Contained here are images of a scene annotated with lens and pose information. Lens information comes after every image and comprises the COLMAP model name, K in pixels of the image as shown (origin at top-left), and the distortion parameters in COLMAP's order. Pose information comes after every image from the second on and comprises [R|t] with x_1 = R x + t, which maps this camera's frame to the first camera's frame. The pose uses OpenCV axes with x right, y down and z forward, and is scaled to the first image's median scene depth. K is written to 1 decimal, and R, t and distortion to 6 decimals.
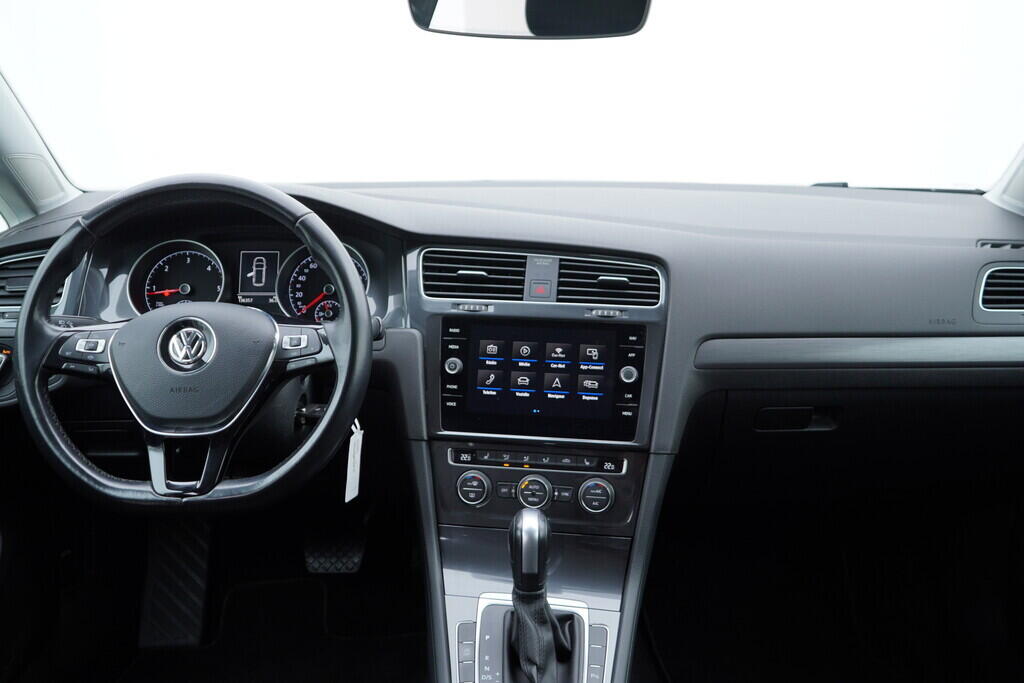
lens RADIAL K [[1043.3, 0, 507.5], [0, 1043.3, 341.4], [0, 0, 1]] dist [-0.003081, 0.016214]
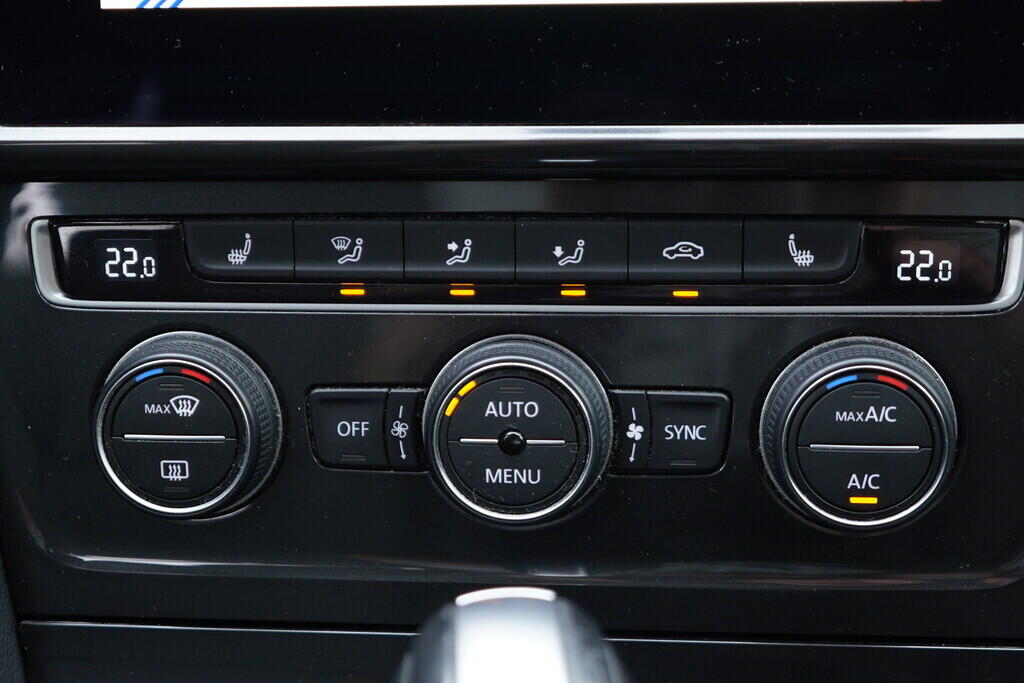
lens RADIAL K [[1043.3, 0, 507.5], [0, 1043.3, 341.4], [0, 0, 1]] dist [-0.003081, 0.016214]
pose [[0.996503, -0.063327, 0.054519, 0.015427], [0.051863, 0.980279, 0.190689, 0.093764], [-0.065520, -0.187195, 0.980135, 0.821189]]
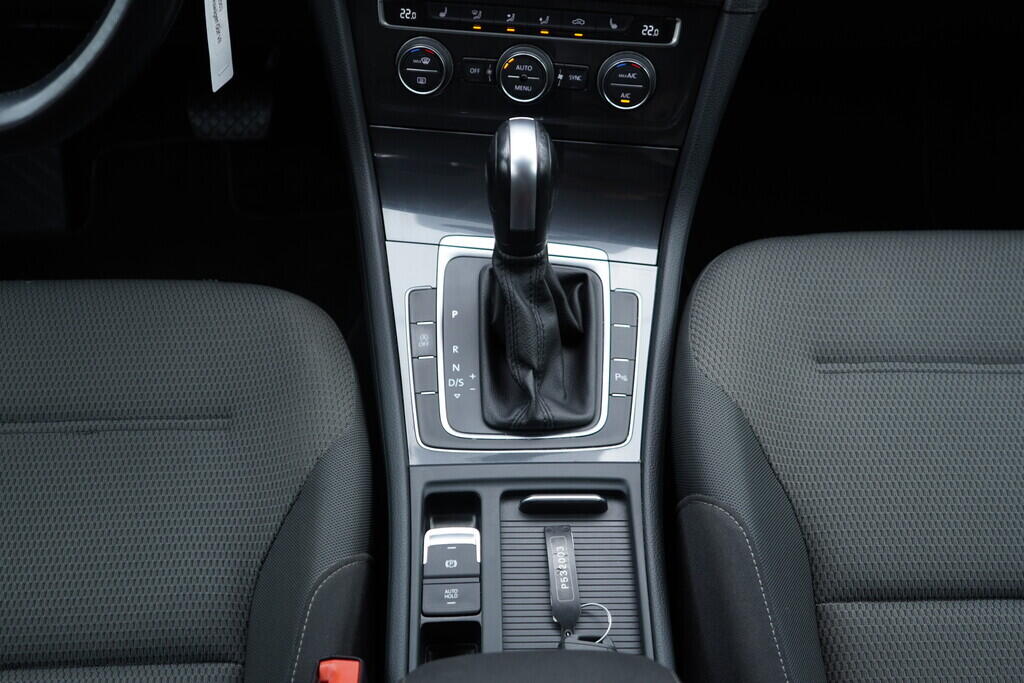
lens RADIAL K [[1034.2, 0, 514.0], [0, 1034.2, 327.5], [0, 0, 1]] dist [-0.004165, 0.014360]
pose [[0.998542, -0.023338, 0.048664, -0.013001], [-0.003637, 0.870523, 0.492114, -0.023226], [-0.053849, -0.491574, 0.869169, 0.404340]]
